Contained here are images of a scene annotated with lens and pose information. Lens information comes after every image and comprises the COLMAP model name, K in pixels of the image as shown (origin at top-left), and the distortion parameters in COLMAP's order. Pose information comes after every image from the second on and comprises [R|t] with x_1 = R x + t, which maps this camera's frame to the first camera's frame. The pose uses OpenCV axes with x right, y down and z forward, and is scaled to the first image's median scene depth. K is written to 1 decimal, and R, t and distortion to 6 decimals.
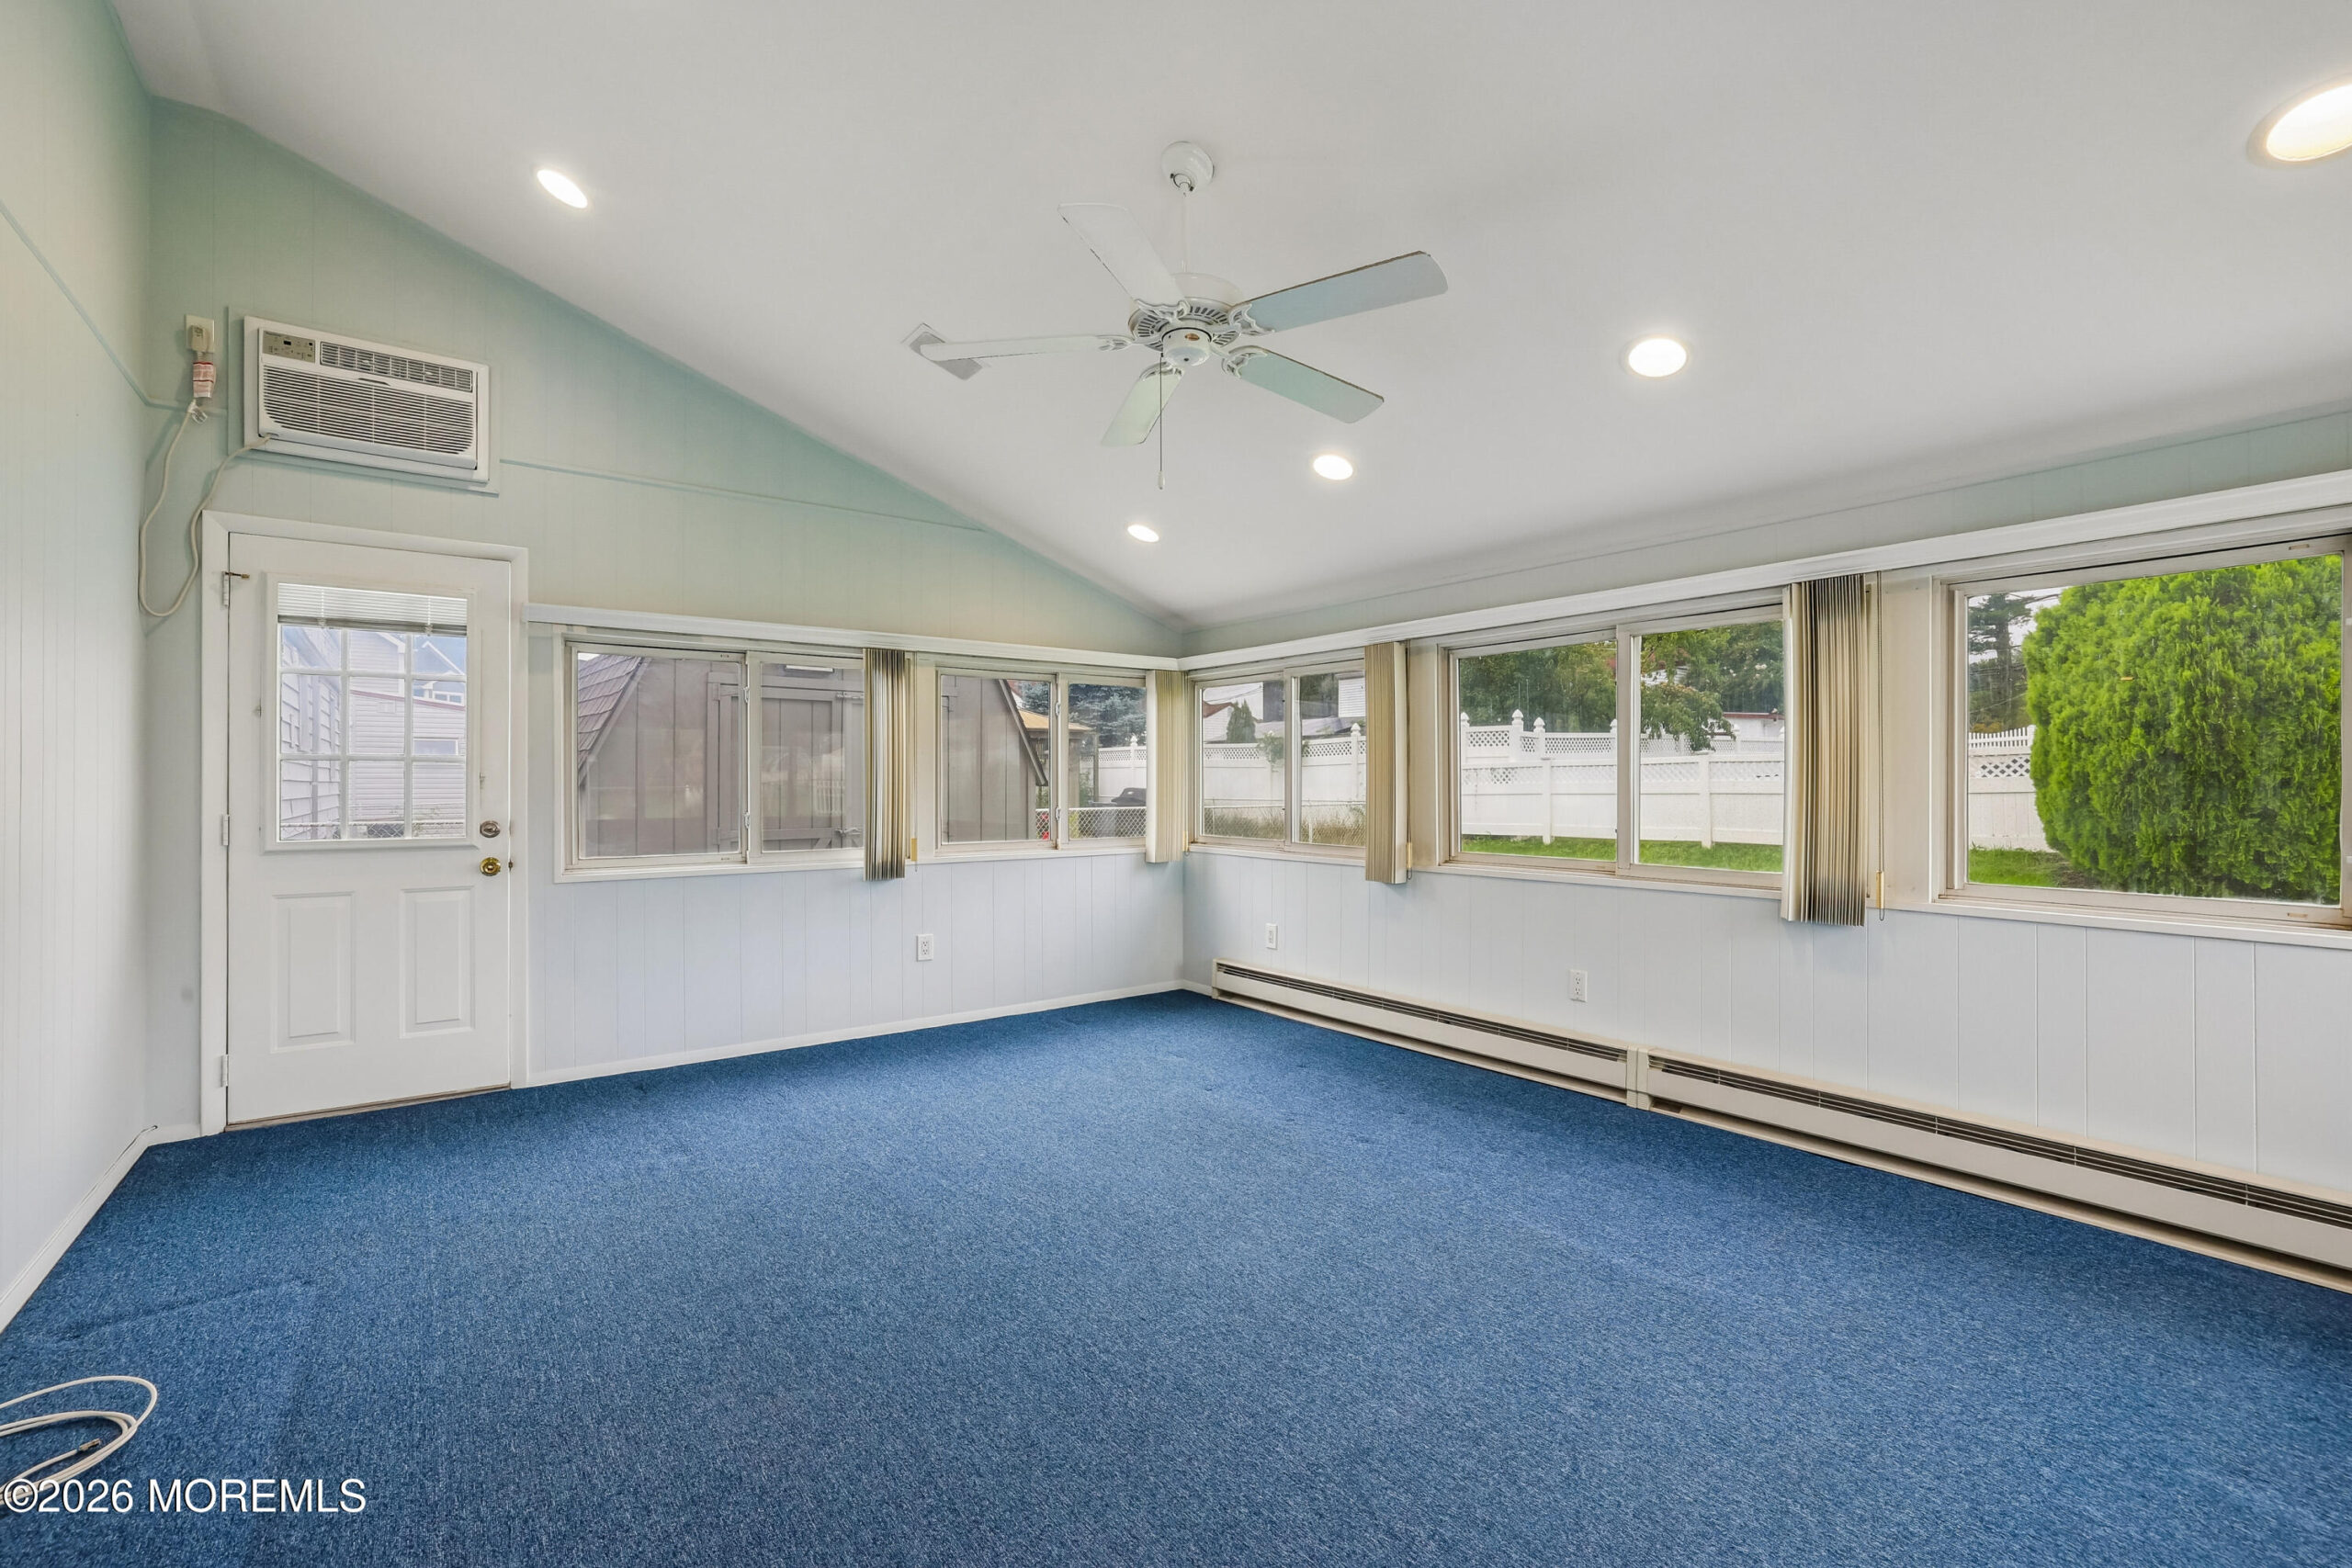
lens RADIAL K [[1014.2, 0, 1164.6], [0, 1014.2, 783.0], [0, 0, 1]] dist [-0.022263, 0.000455]
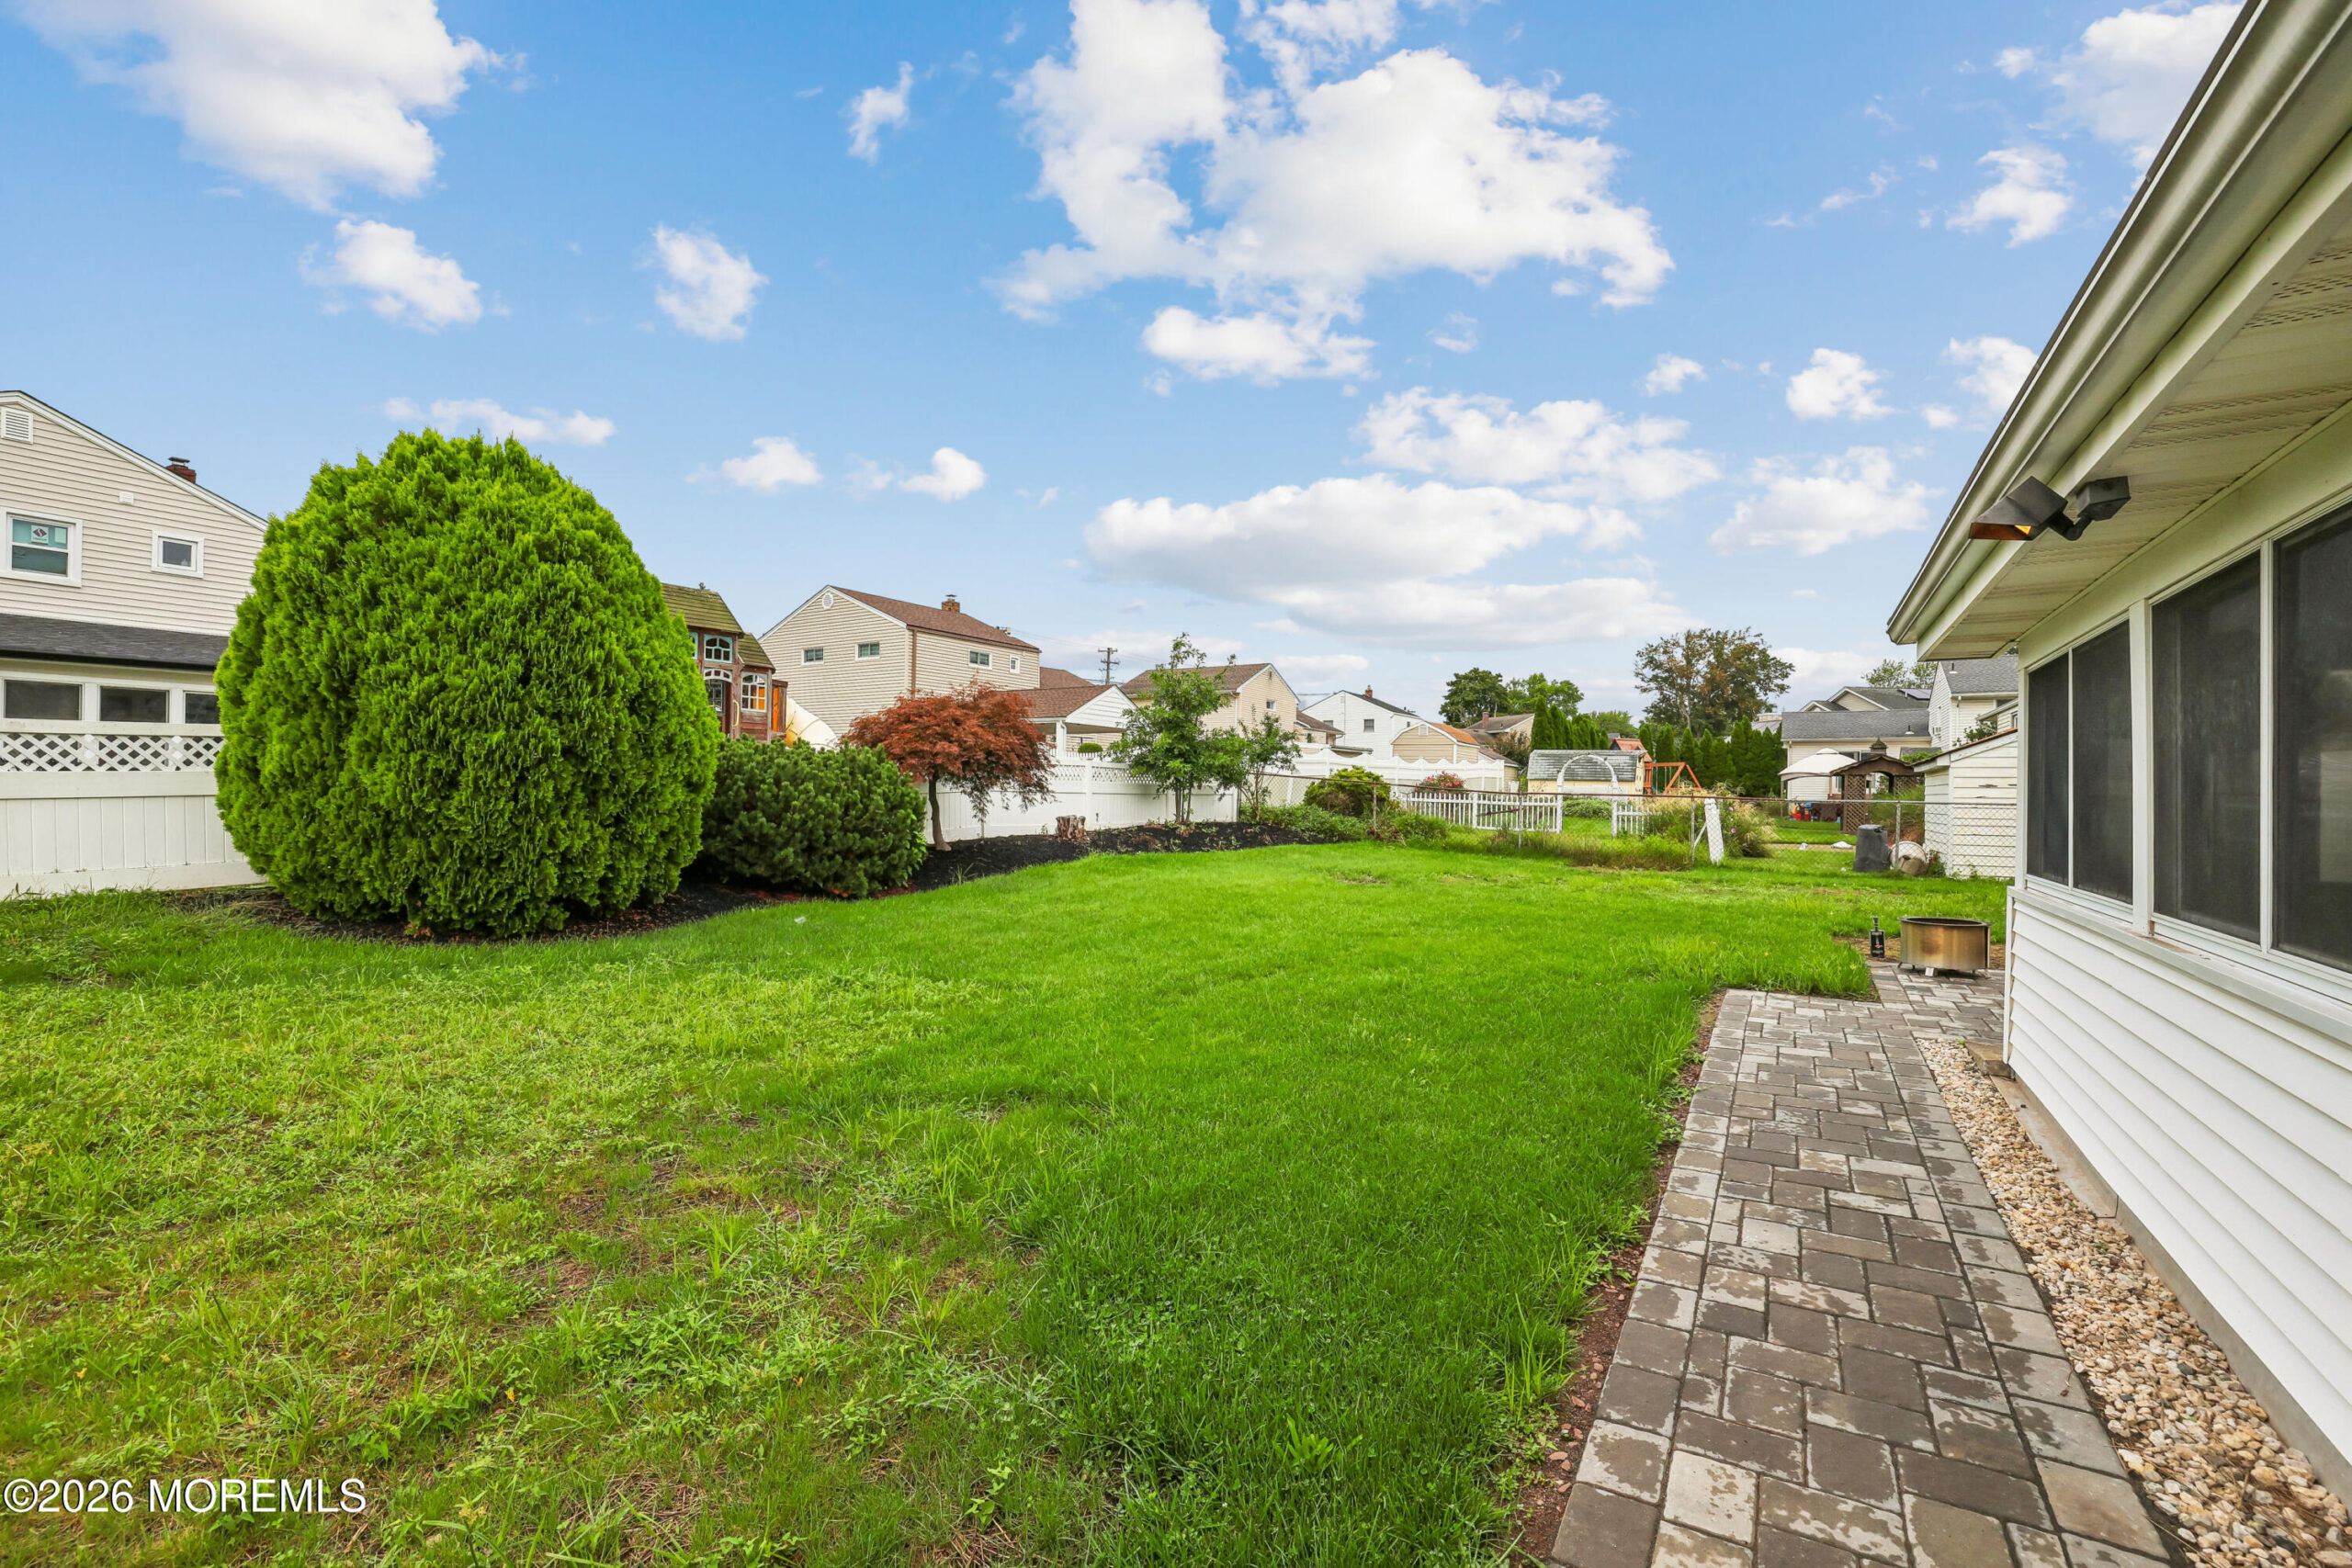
lens RADIAL K [[1039.6, 0, 1169.7], [0, 1039.6, 801.5], [0, 0, 1]] dist [-0.022293, -0.000093]
pose [[-0.373314, -0.008597, 0.927665, 0.116660], [-0.013934, 0.999896, 0.003660, 0.003924], [-0.927600, -0.011560, -0.373395, 1.714041]]
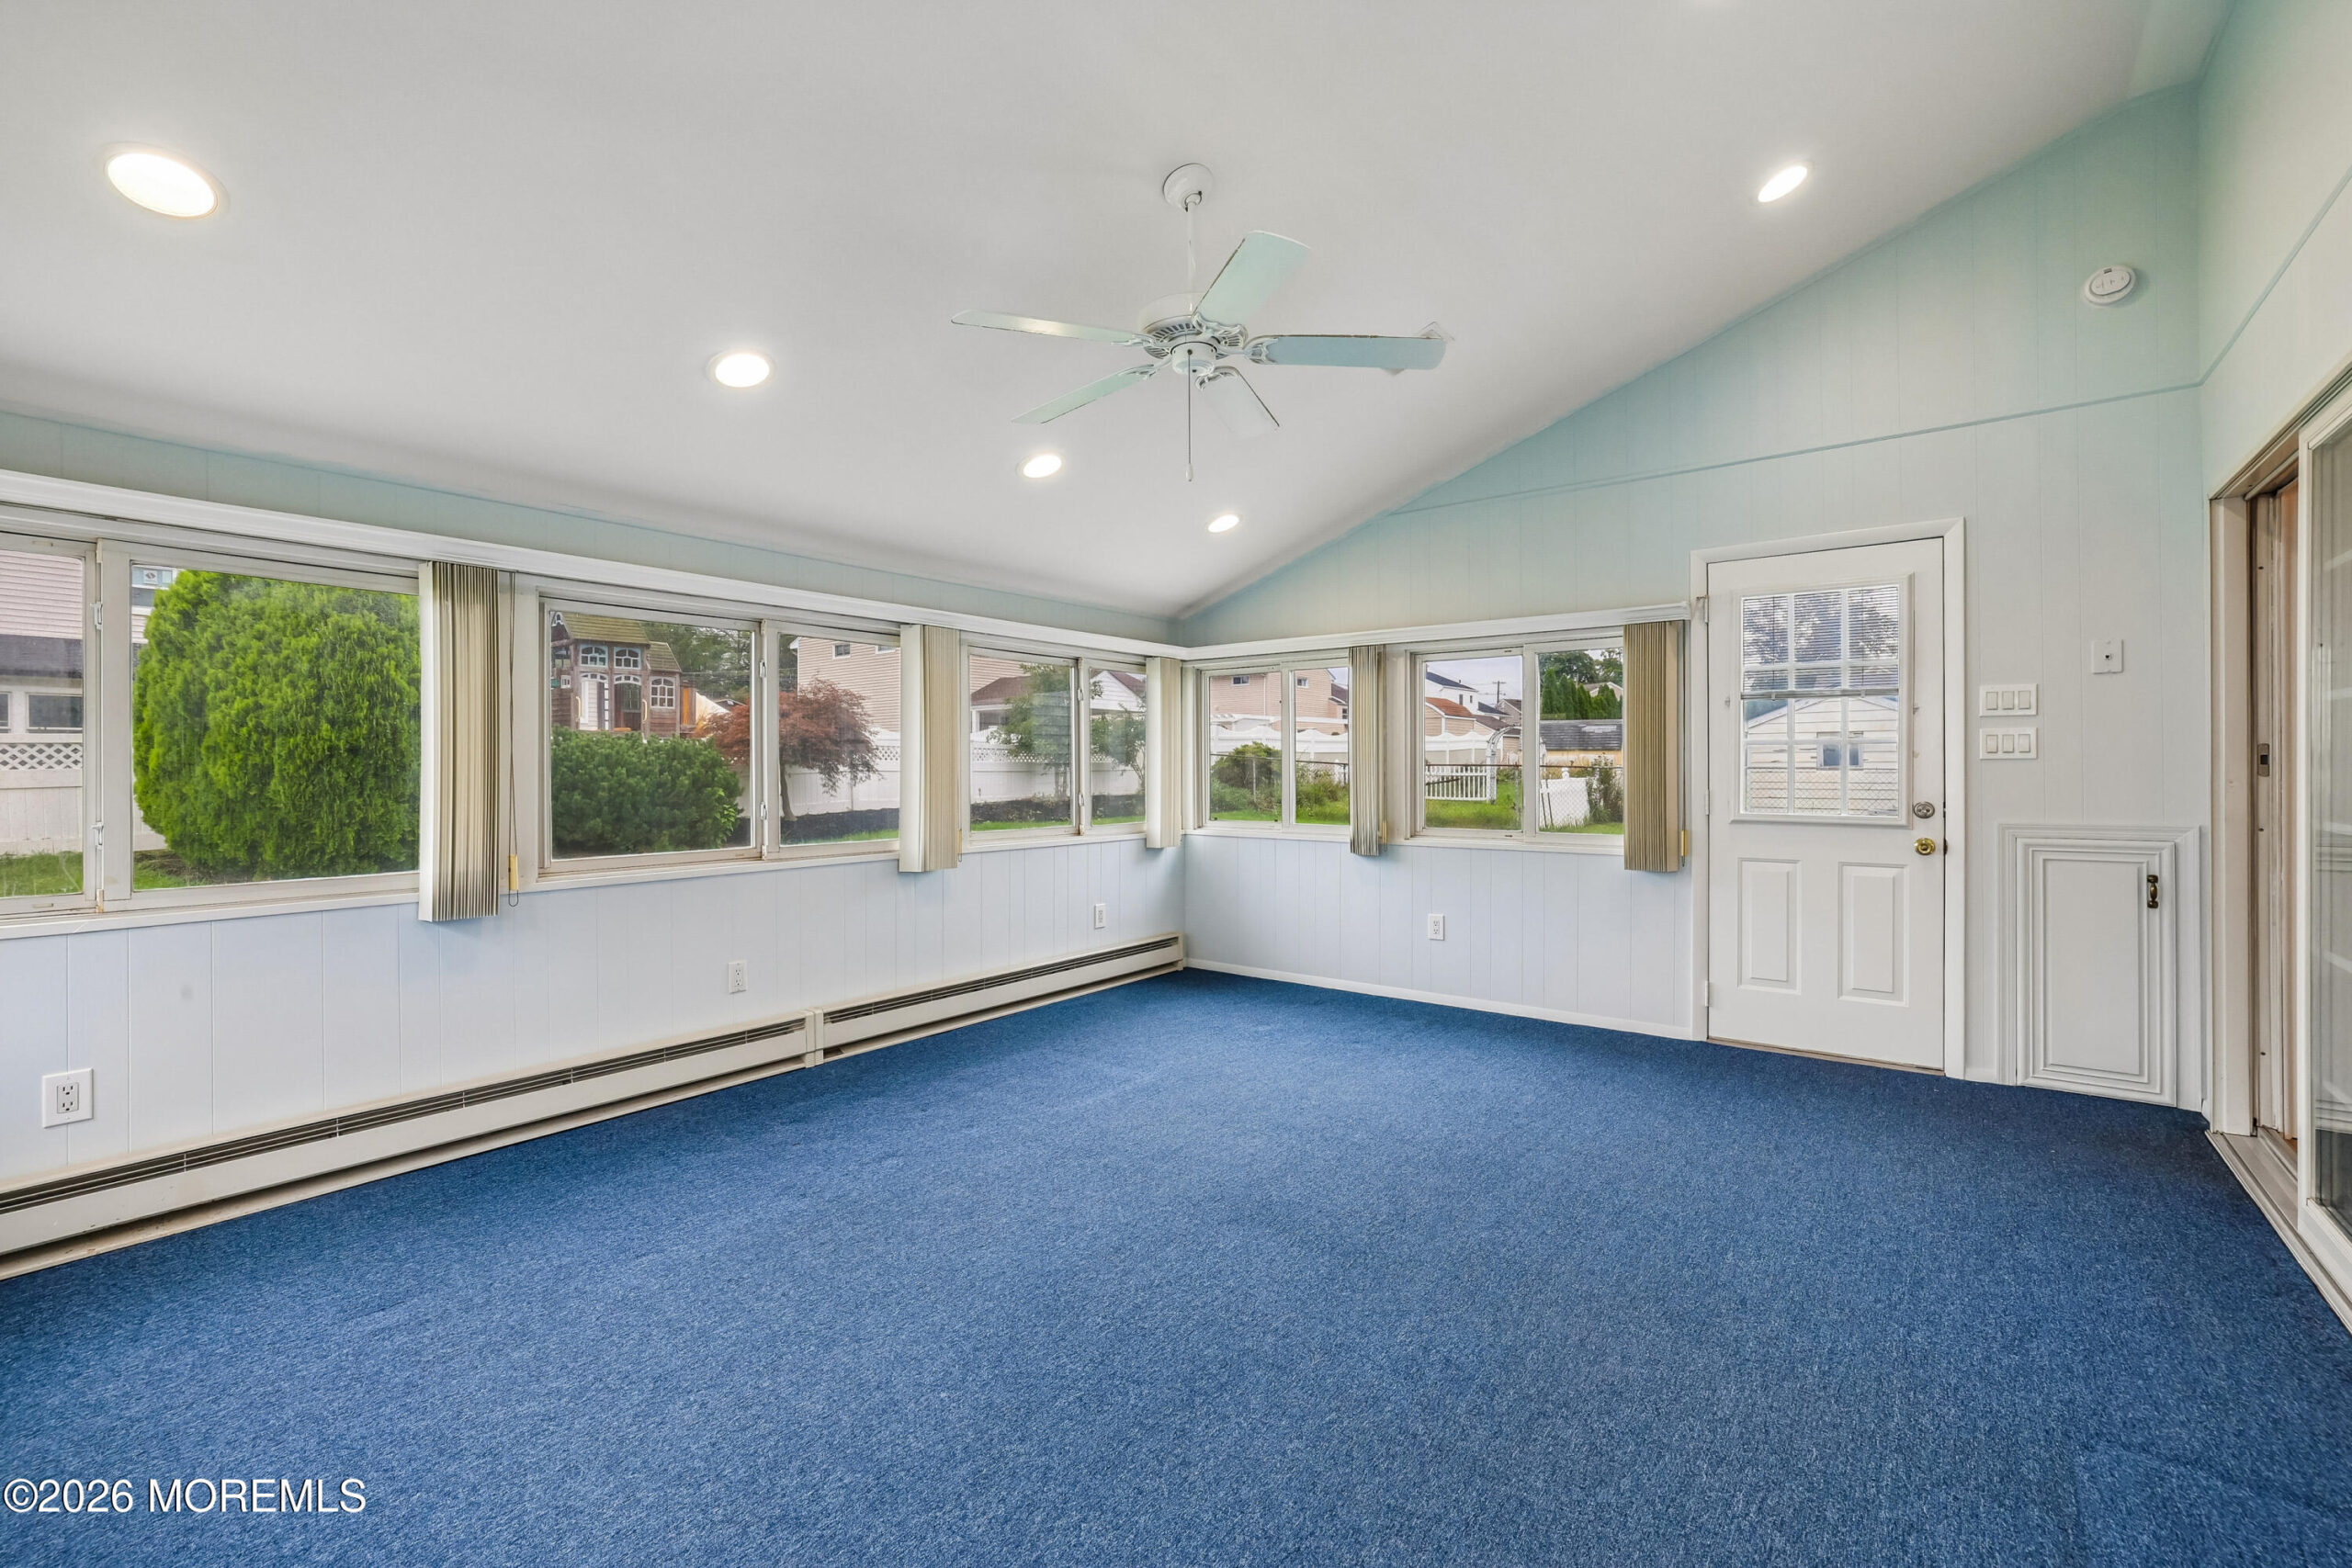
lens RADIAL K [[1014.2, 0, 1164.6], [0, 1014.2, 783.0], [0, 0, 1]] dist [-0.022263, 0.000455]
pose [[-0.267869, -0.008656, 0.963417, -0.633819], [0.003050, 0.999947, 0.009832, 0.002152], [-0.963451, 0.005573, -0.267828, 0.836699]]
